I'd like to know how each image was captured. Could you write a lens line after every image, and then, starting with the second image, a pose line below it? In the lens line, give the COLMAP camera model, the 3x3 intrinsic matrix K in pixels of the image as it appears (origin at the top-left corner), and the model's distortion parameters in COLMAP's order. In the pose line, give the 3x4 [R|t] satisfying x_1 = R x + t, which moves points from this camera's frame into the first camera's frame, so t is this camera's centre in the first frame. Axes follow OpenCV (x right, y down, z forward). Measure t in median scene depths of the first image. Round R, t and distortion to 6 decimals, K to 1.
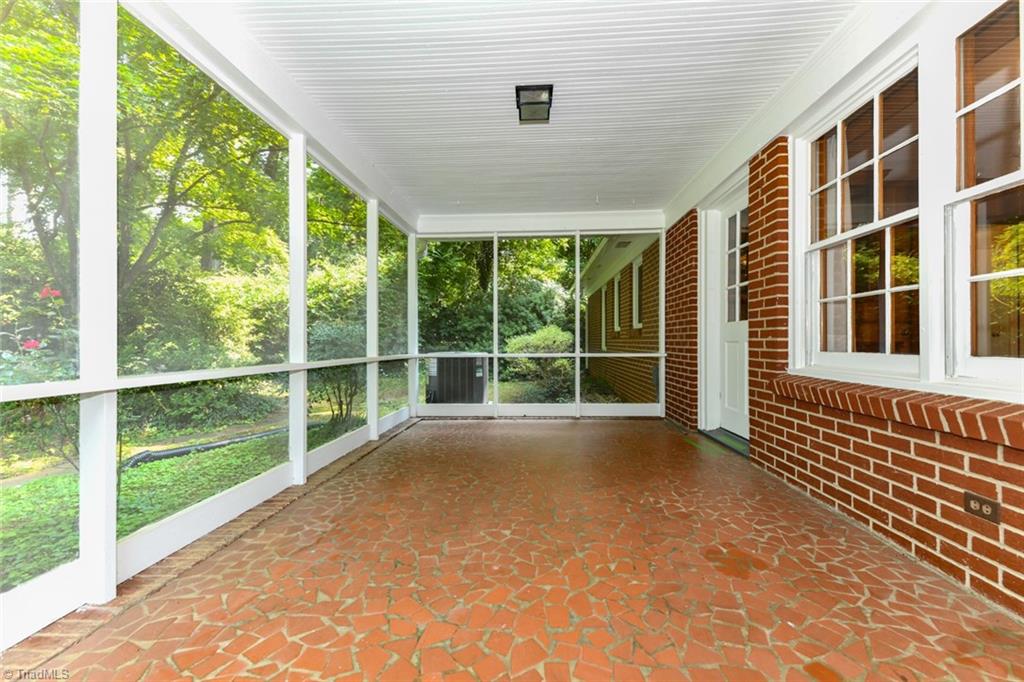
lens RADIAL K [[412.7, 0, 512.3], [0, 412.7, 341.6], [0, 0, 1]] dist [0.008699, -0.002002]
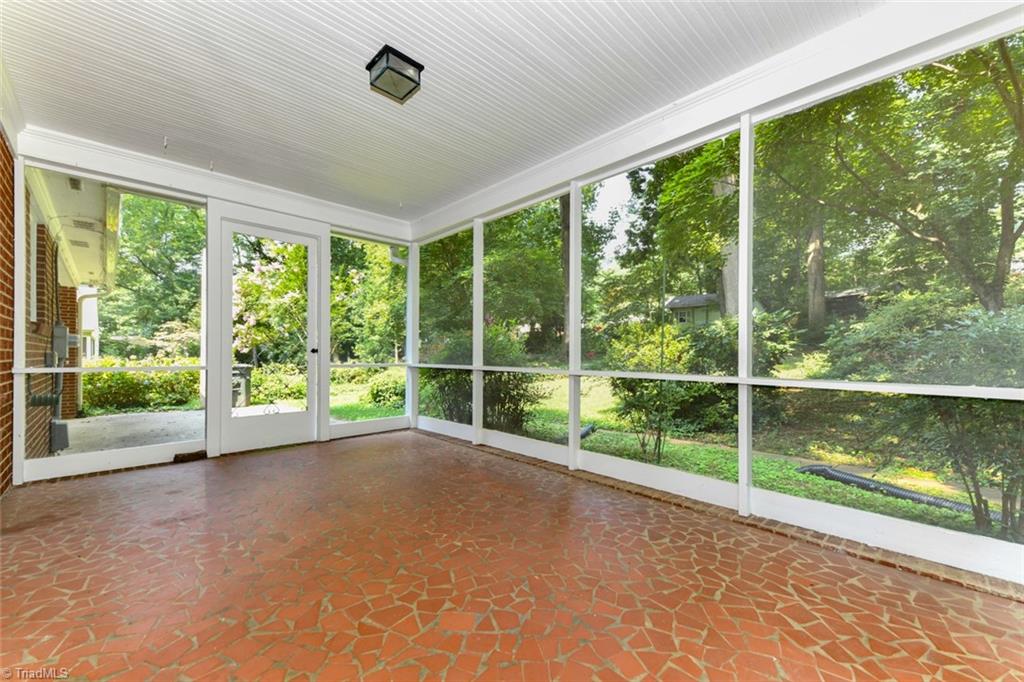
lens RADIAL K [[412.7, 0, 514.5], [0, 412.7, 349.6], [0, 0, 1]] dist [0.008699, -0.002002]
pose [[-0.674097, -0.008982, -0.738588, 0.586597], [-0.001528, 0.999941, -0.010766, 0.005218], [0.738641, -0.006129, -0.674071, 1.971098]]
